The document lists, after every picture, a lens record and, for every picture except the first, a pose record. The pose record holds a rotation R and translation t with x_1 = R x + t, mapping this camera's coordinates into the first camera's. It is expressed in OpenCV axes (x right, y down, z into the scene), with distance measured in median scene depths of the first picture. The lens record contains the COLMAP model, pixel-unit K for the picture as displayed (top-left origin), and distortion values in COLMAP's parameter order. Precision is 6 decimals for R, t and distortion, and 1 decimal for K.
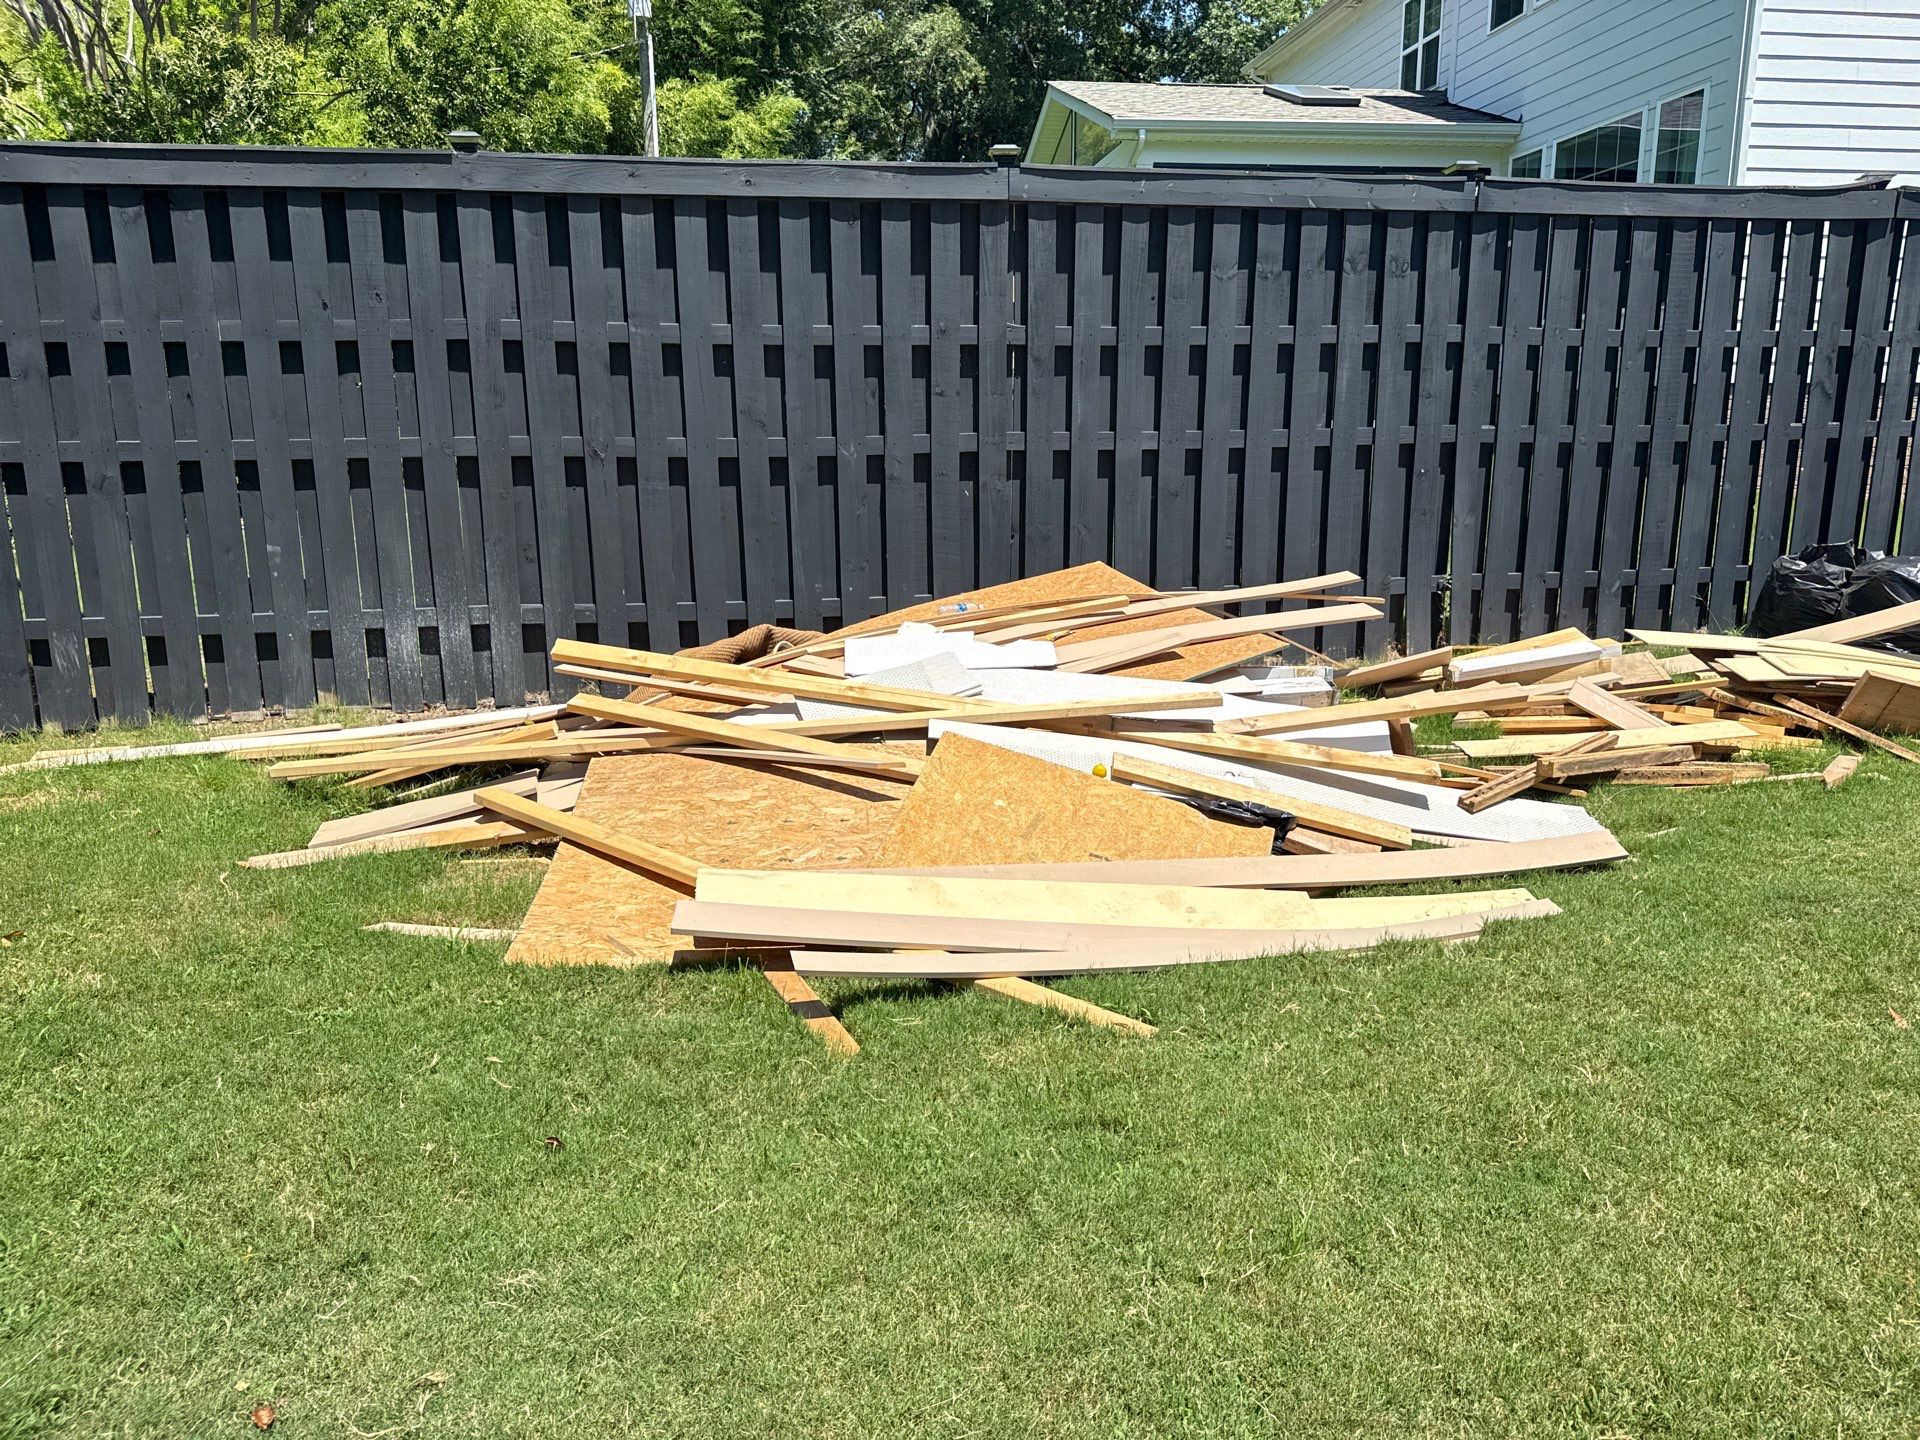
lens RADIAL K [[1349.3, 0, 960.0], [0, 1349.3, 720.0], [0, 0, 1]] dist [0.001098, -0.010917]
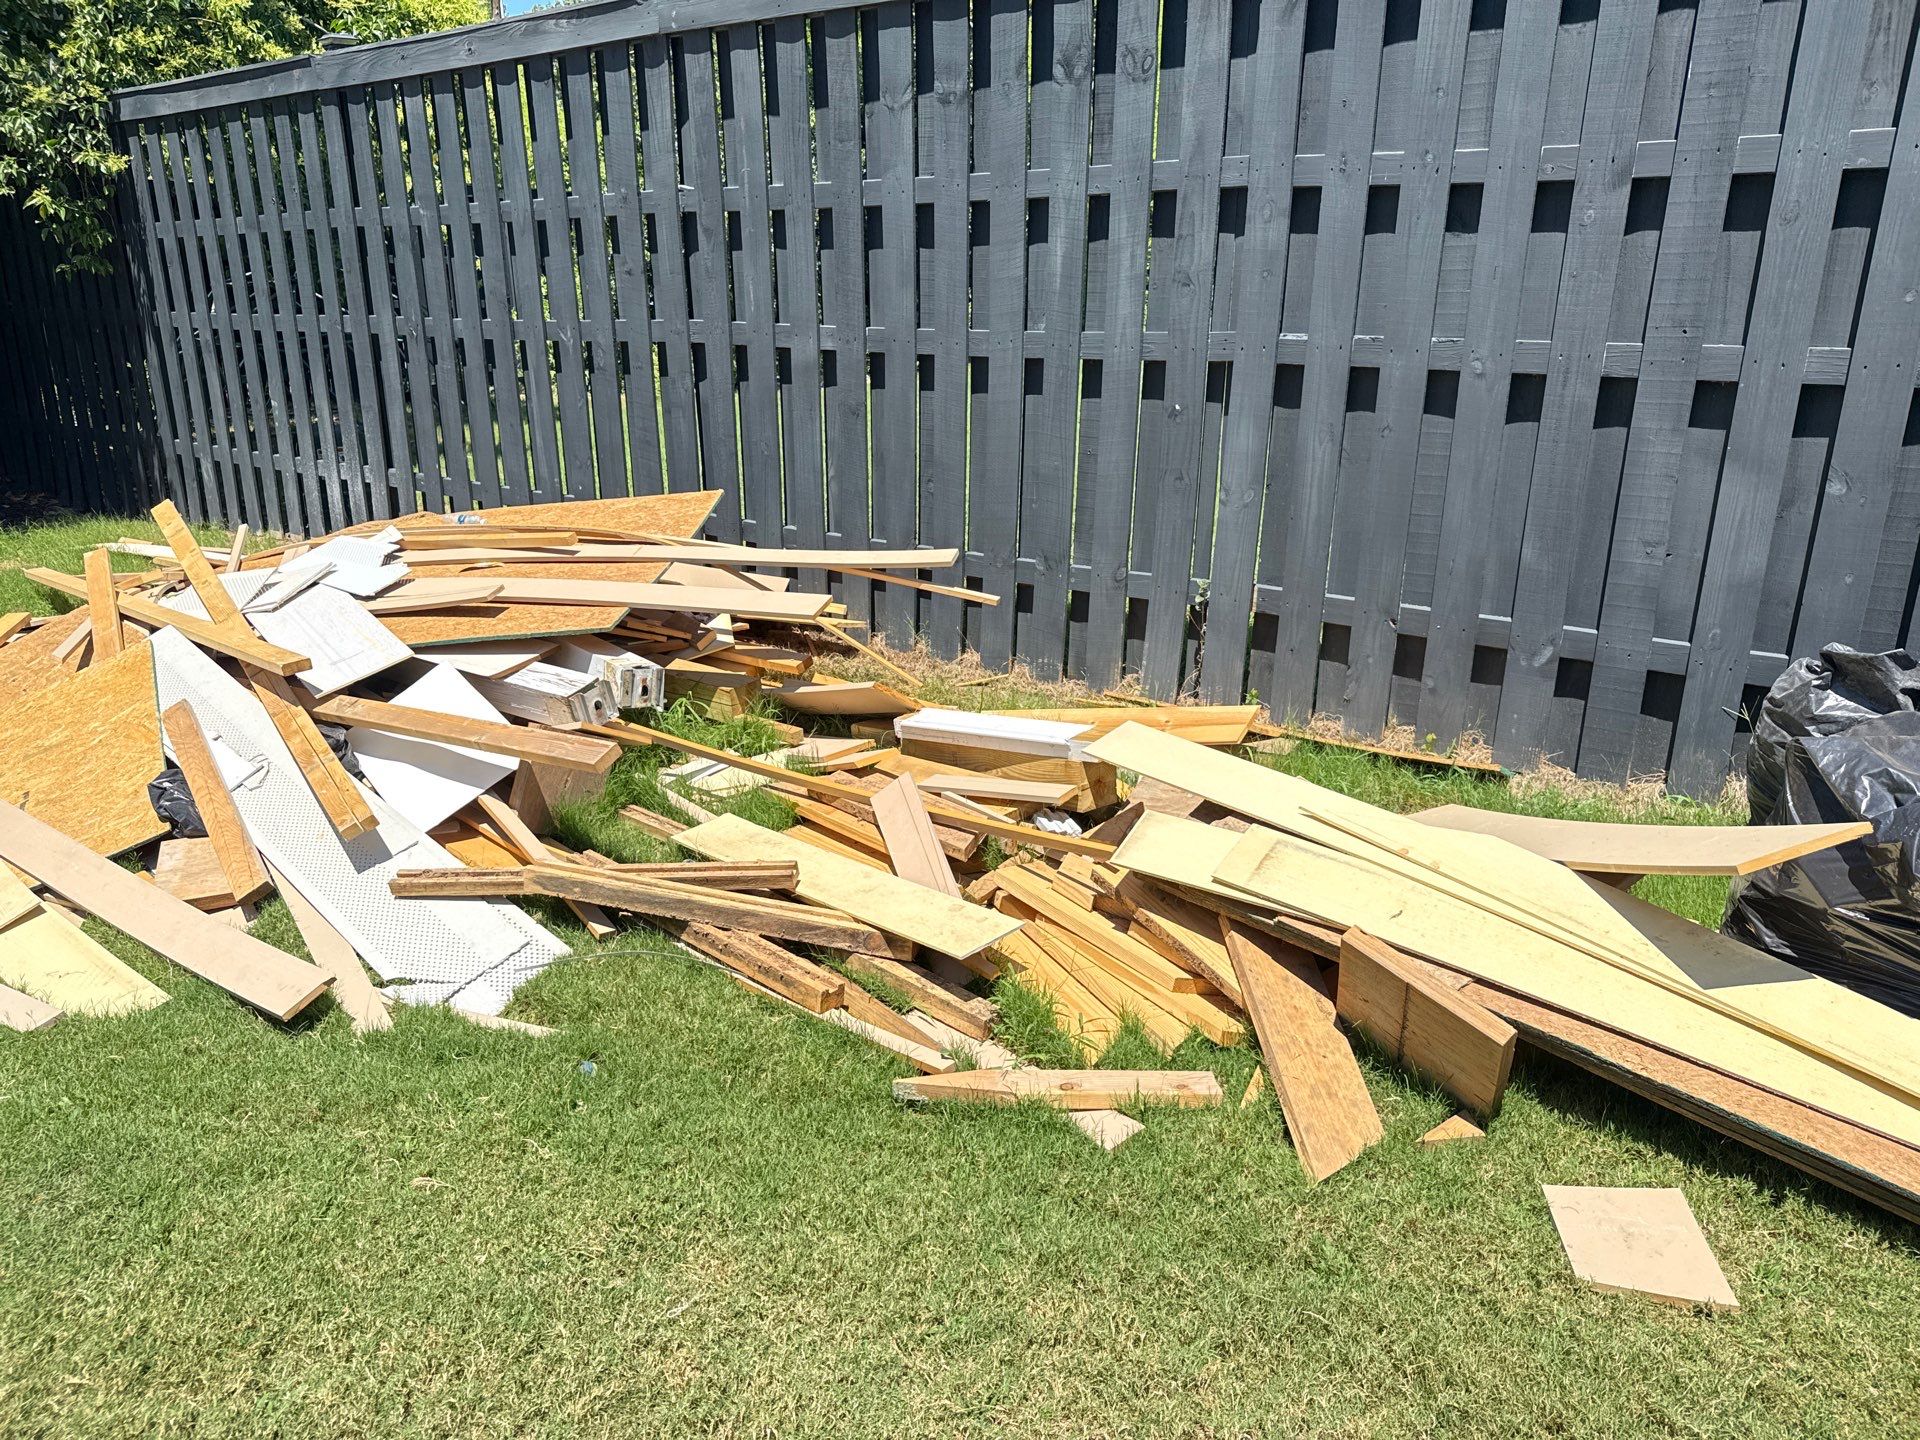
lens RADIAL K [[1349.3, 0, 960.0], [0, 1349.3, 720.0], [0, 0, 1]] dist [0.001098, -0.010917]
pose [[0.684758, 0.230893, -0.691227, 0.791691], [-0.159611, 0.972971, 0.166888, -0.142051], [0.711077, -0.003951, 0.703103, 0.534851]]
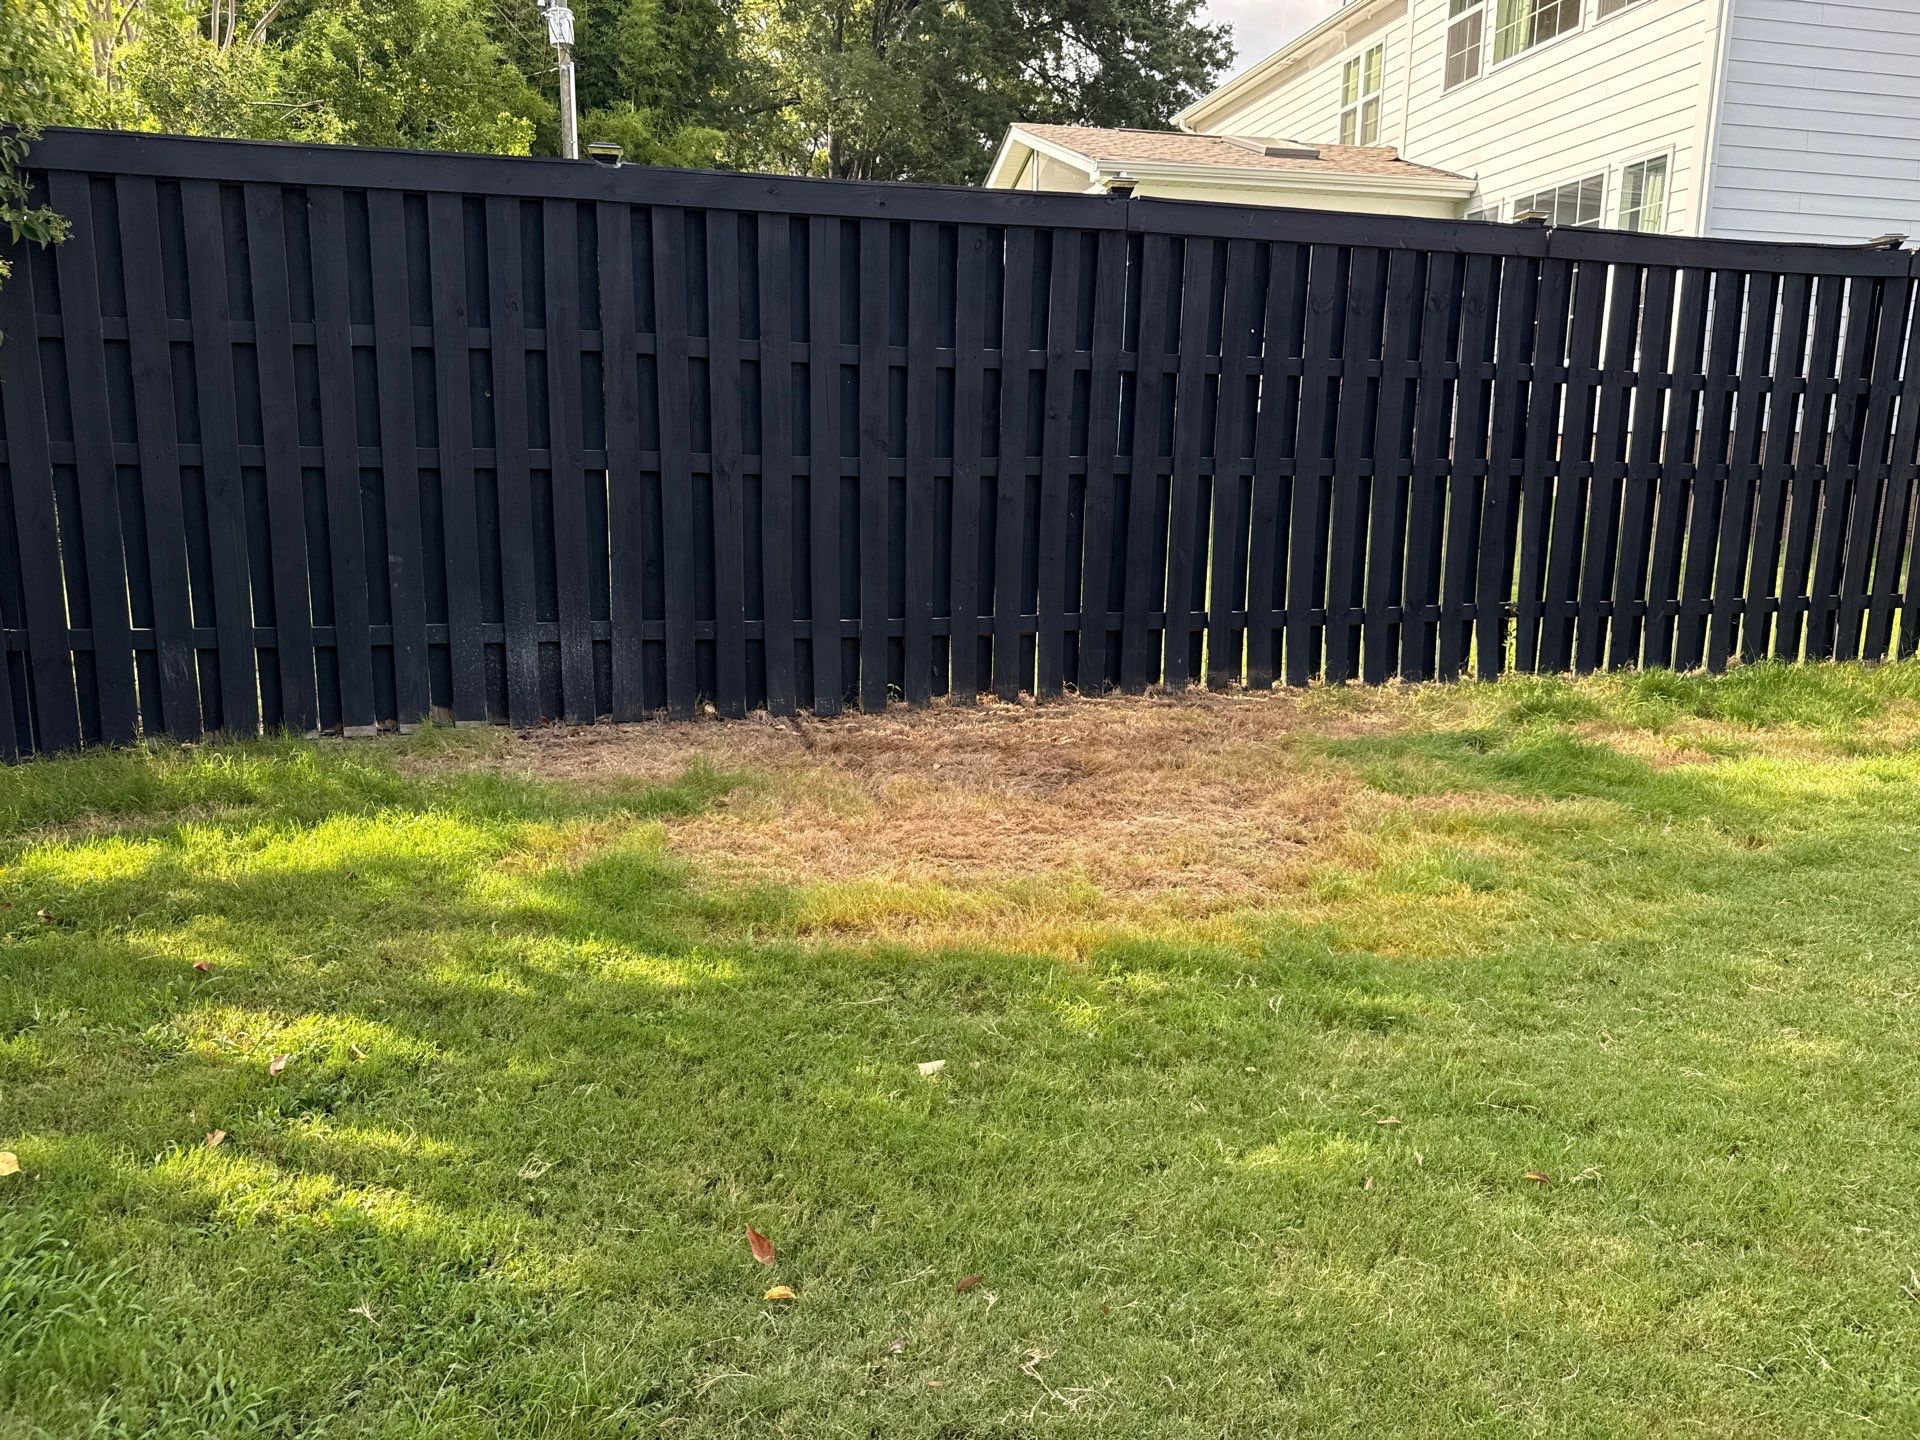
lens RADIAL K [[1349.3, 0, 960.0], [0, 1349.3, 720.0], [0, 0, 1]] dist [0.001098, -0.010917]
pose [[0.996547, 0.003935, 0.082933, -0.166505], [-0.001740, 0.999647, -0.026521, 0.012808], [-0.083008, 0.026285, 0.996202, 0.000257]]
